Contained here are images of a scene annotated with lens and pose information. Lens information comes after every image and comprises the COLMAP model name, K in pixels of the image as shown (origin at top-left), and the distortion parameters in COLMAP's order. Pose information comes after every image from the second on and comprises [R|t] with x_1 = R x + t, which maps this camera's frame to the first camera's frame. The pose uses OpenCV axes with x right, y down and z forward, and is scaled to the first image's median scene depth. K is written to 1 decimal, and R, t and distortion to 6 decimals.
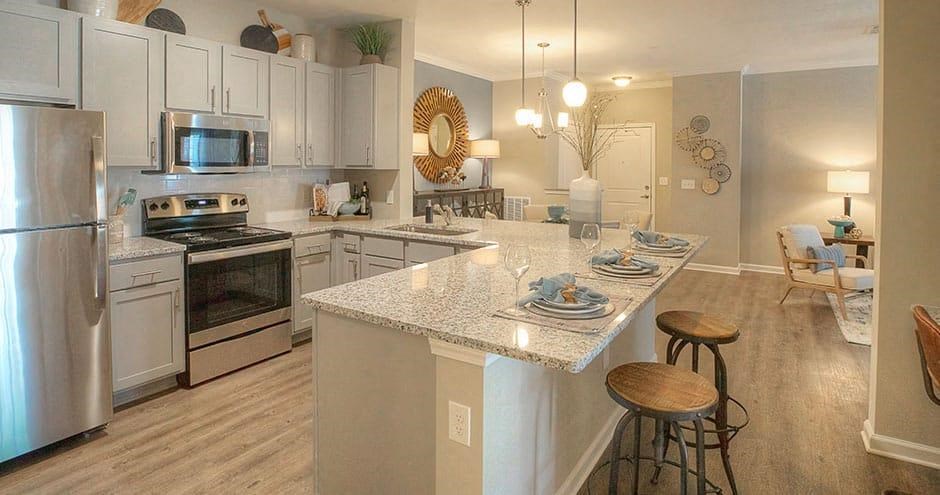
lens RADIAL K [[481.4, 0, 470.2], [0, 481.4, 179.9], [0, 0, 1]] dist [-0.040607, -0.000036]
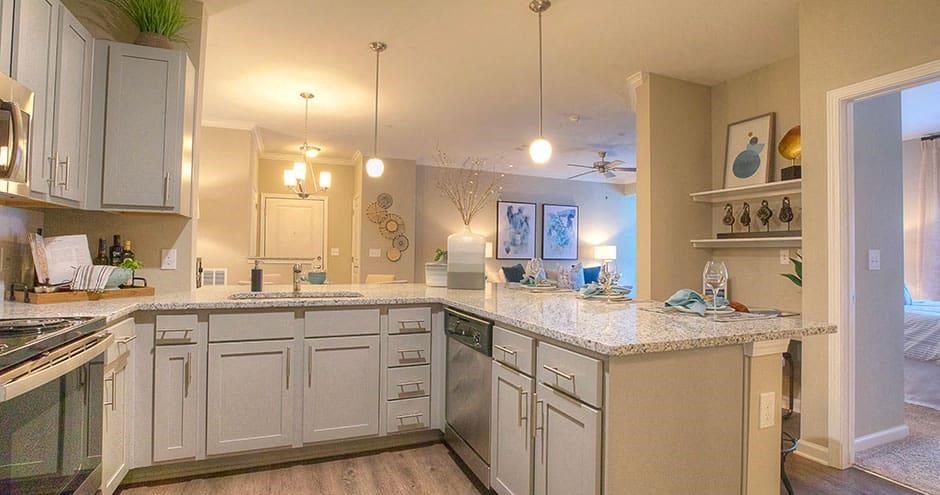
lens RADIAL K [[451.6, 0, 461.4], [0, 451.6, 242.7], [0, 0, 1]] dist [-0.009554, 0.000961]
pose [[0.570446, 0.023041, 0.821012, -0.358502], [0.015179, 0.999140, -0.038587, 0.034679], [-0.821195, 0.034474, 0.569606, 0.260235]]
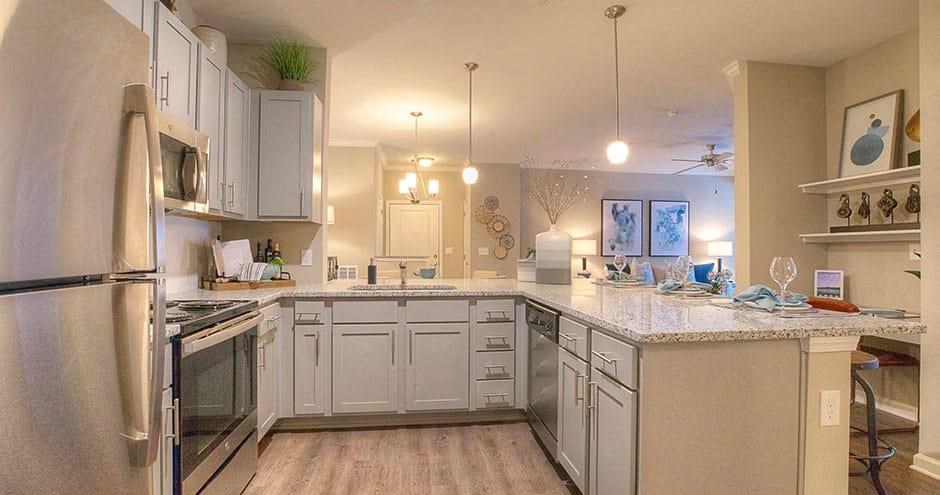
lens RADIAL K [[435.1, 0, 470.0], [0, 435.1, 247.5], [0, 0, 1]] dist [0.000224, 0.000369]
pose [[0.755774, 0.003828, 0.654821, -0.358923], [0.019532, 0.999406, -0.028386, 0.036236], [-0.654541, 0.034244, 0.755251, 0.203337]]
